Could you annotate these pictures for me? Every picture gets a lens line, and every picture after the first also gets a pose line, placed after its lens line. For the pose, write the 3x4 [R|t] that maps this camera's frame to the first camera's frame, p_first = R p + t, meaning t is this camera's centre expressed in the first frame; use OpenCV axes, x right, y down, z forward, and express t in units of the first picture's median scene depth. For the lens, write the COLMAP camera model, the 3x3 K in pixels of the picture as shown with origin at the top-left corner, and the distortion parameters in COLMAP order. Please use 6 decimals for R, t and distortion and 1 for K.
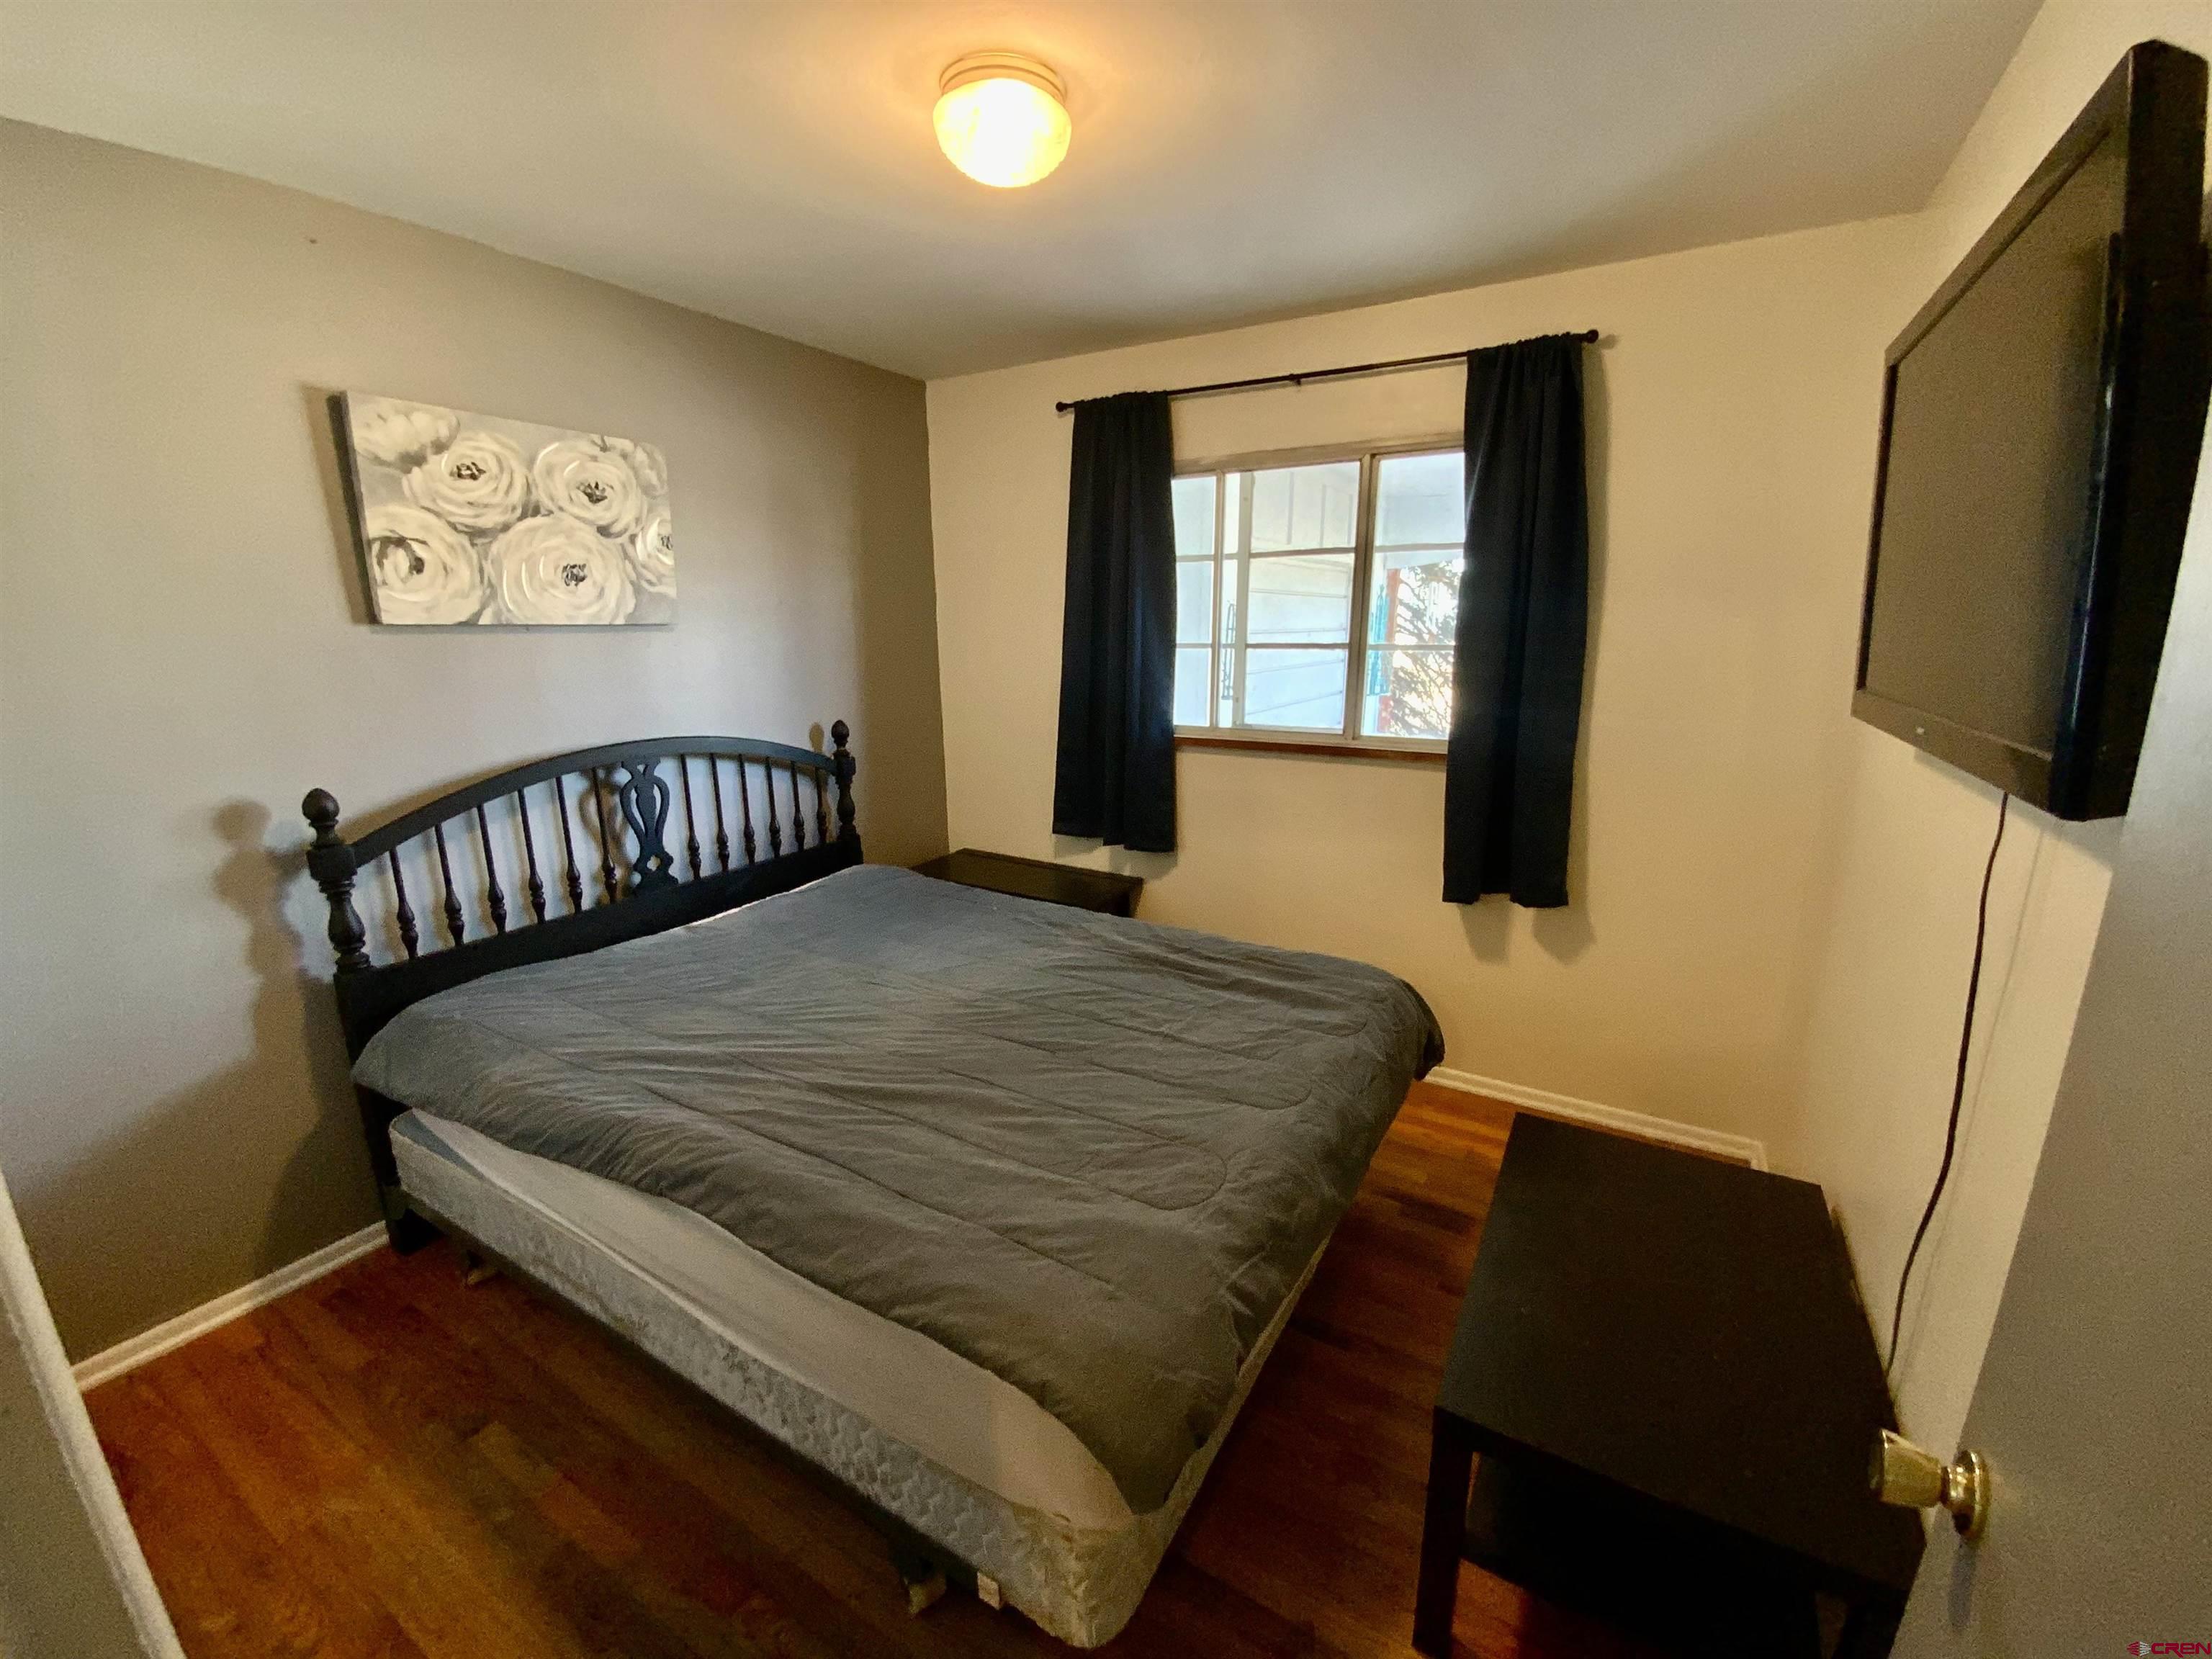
lens RADIAL K [[892.8, 0, 1109.5], [0, 892.8, 839.2], [0, 0, 1]] dist [-0.006478, -0.003579]
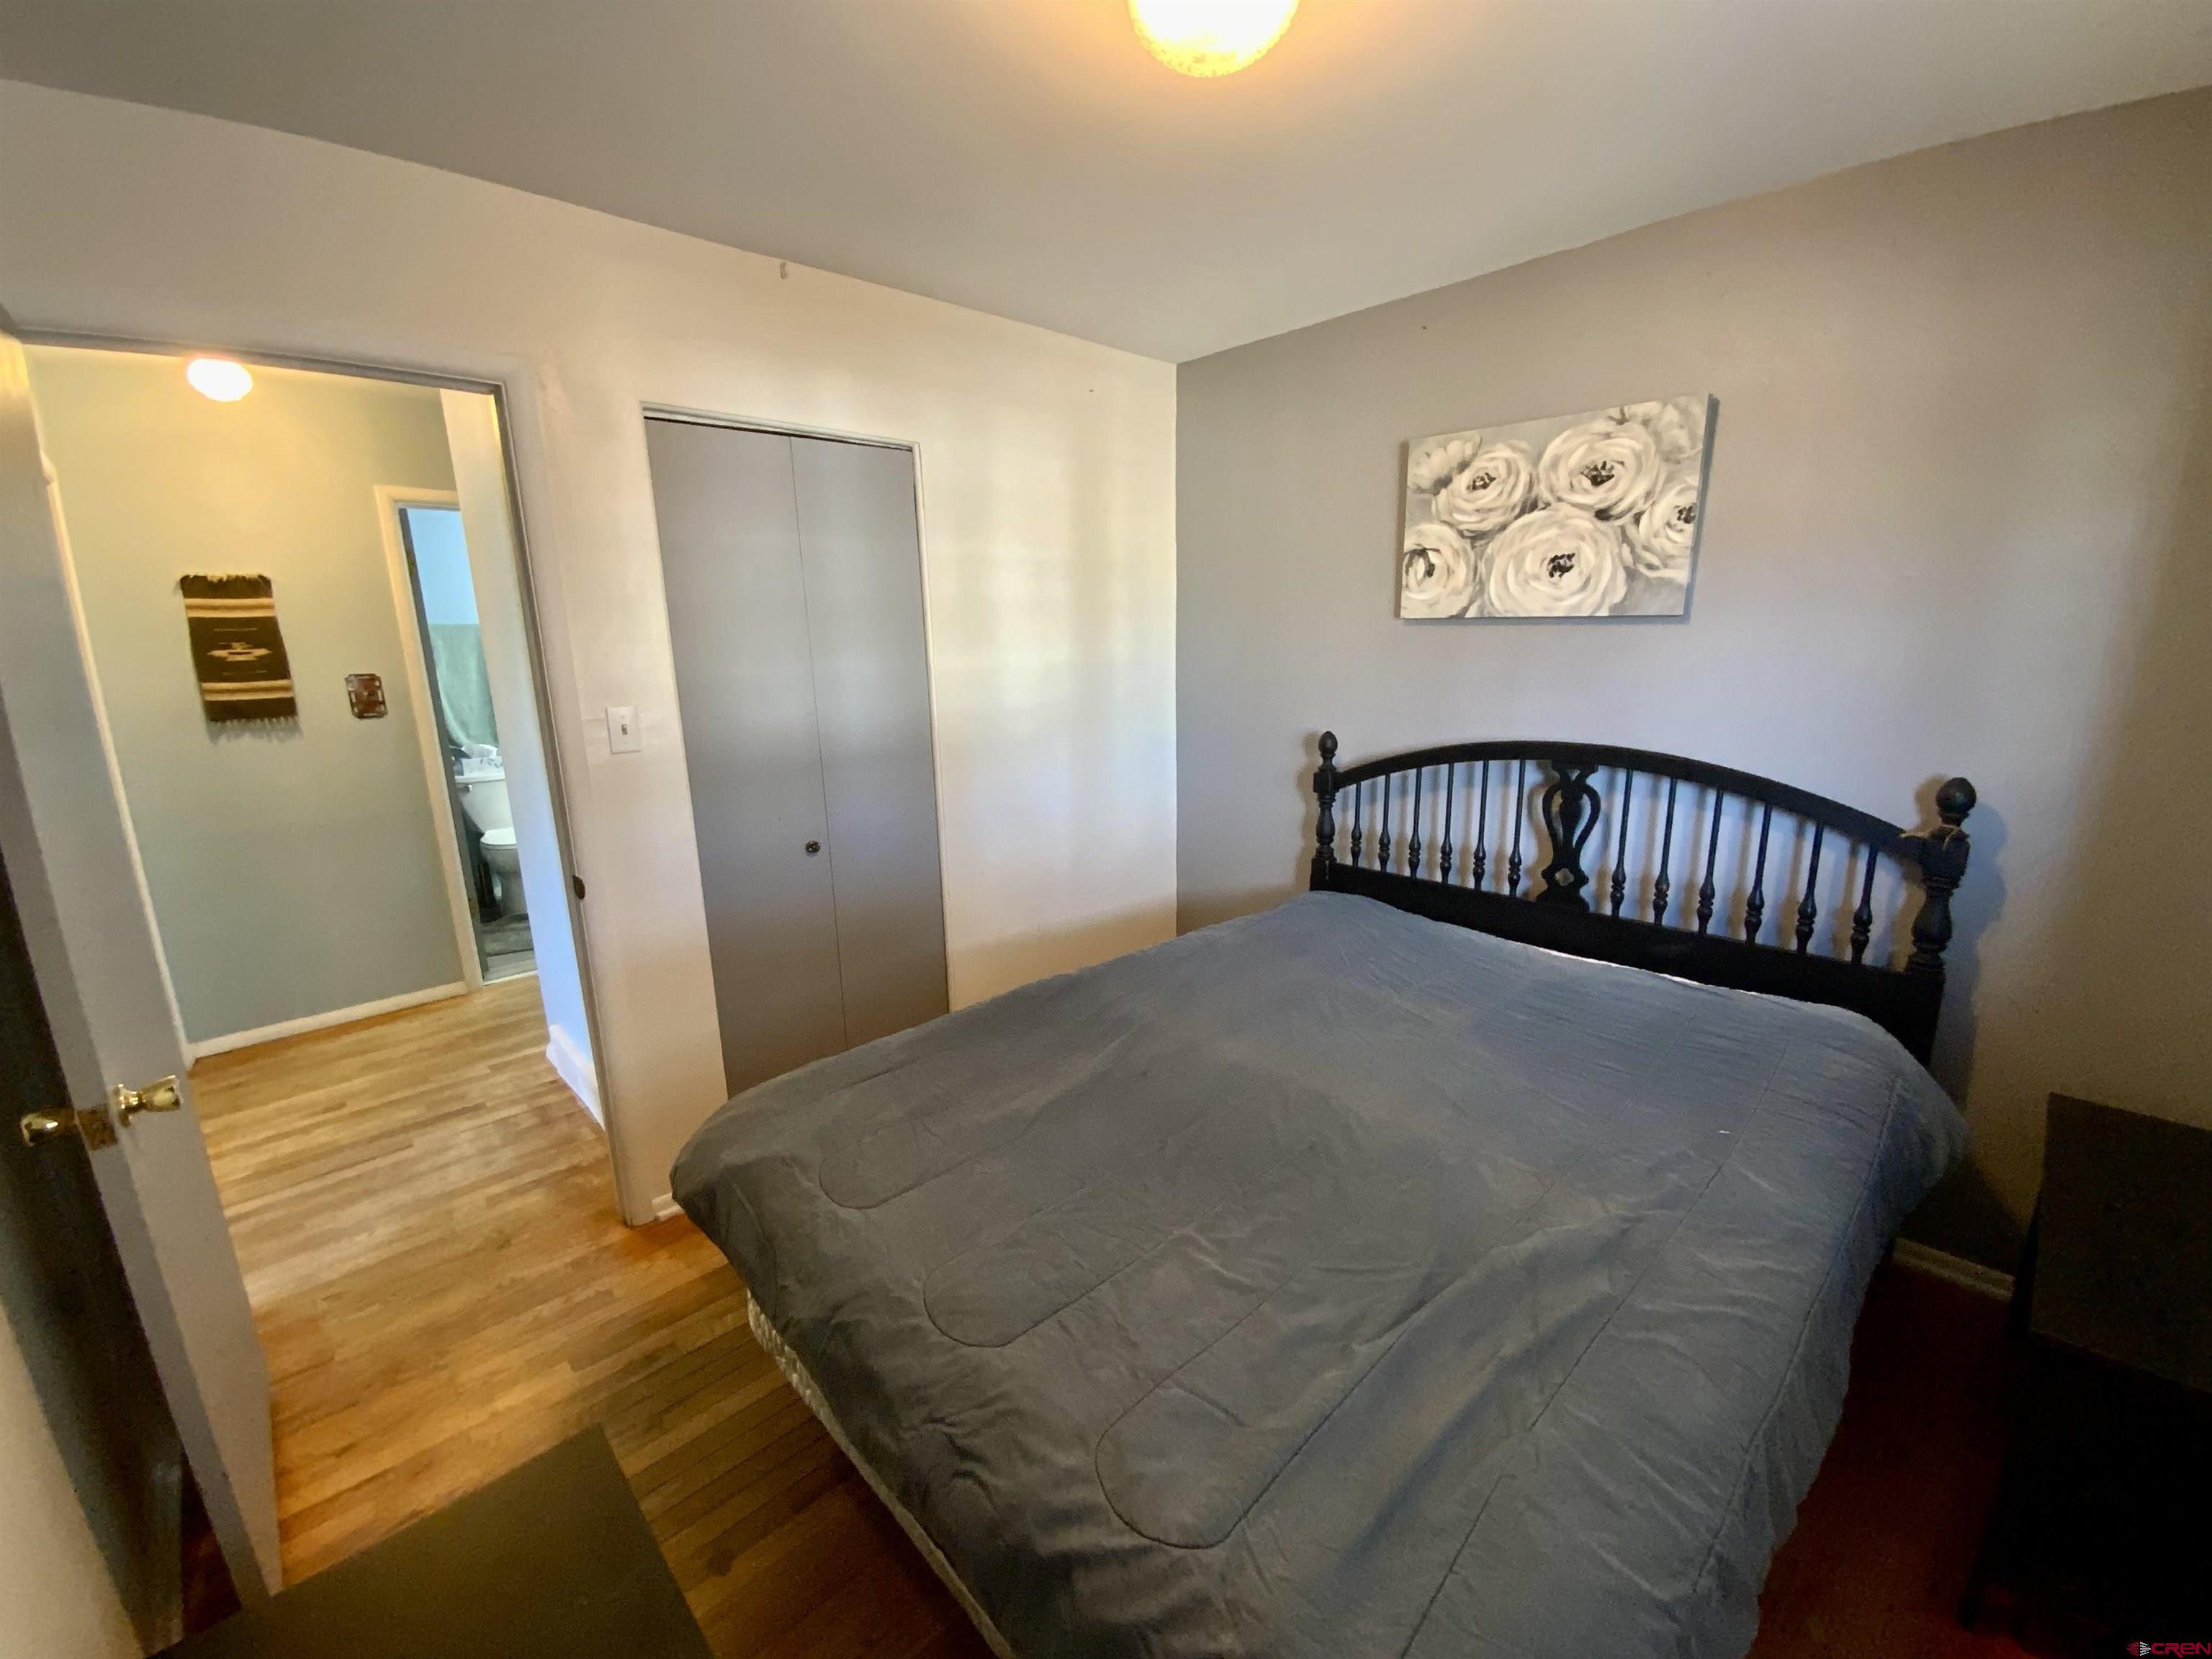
lens RADIAL K [[892.8, 0, 1112.0], [0, 892.8, 820.5], [0, 0, 1]] dist [-0.006478, -0.003579]
pose [[-0.256762, 0.222177, -0.940591, 0.515400], [-0.204261, 0.938759, 0.277504, -0.210840], [0.944643, 0.263379, -0.195656, 0.820573]]
